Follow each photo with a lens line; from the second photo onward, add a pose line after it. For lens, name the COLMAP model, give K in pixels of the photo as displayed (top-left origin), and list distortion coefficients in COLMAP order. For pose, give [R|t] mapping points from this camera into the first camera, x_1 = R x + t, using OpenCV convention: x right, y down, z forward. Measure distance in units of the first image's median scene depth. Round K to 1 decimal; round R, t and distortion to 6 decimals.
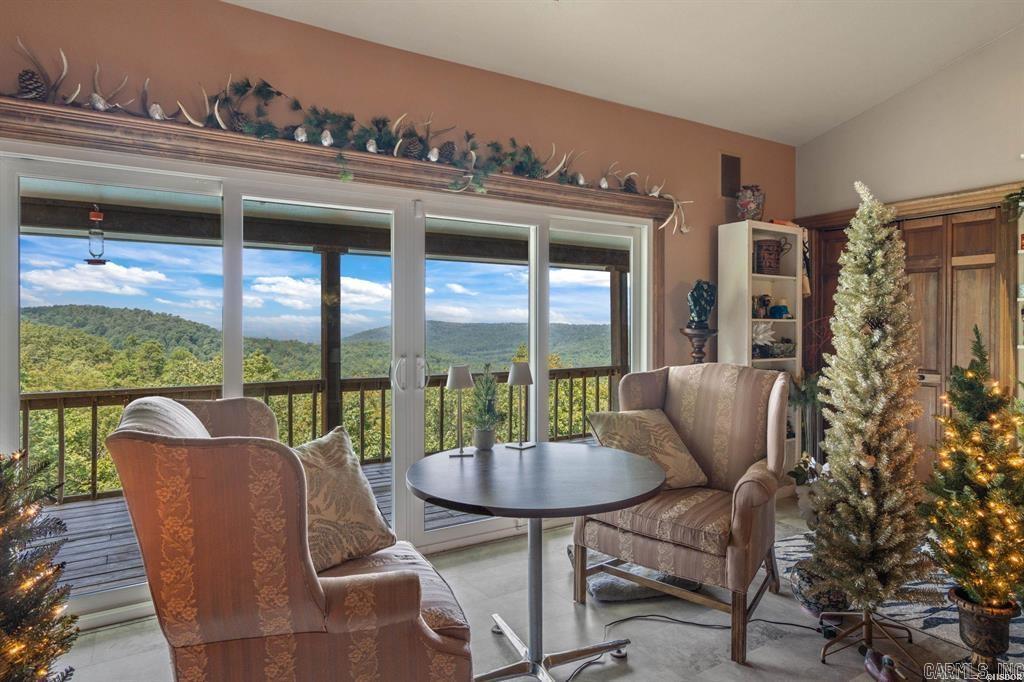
lens RADIAL K [[598.3, 0, 516.3], [0, 598.3, 324.4], [0, 0, 1]] dist [0.002704, 0.000896]
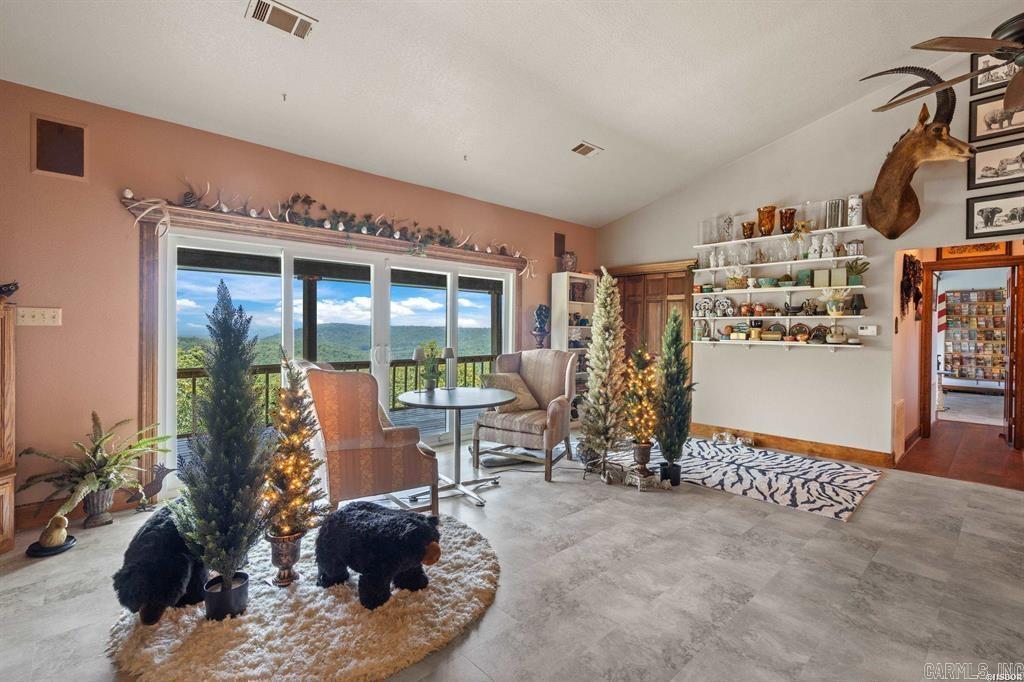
lens RADIAL K [[467.9, 0, 513.1], [0, 467.9, 329.8], [0, 0, 1]] dist [0.000283, 0.000003]
pose [[0.978912, 0.008398, 0.204108, -0.090235], [-0.009556, 0.999943, 0.004685, -0.004755], [-0.204057, -0.006536, 0.978937, -0.527281]]
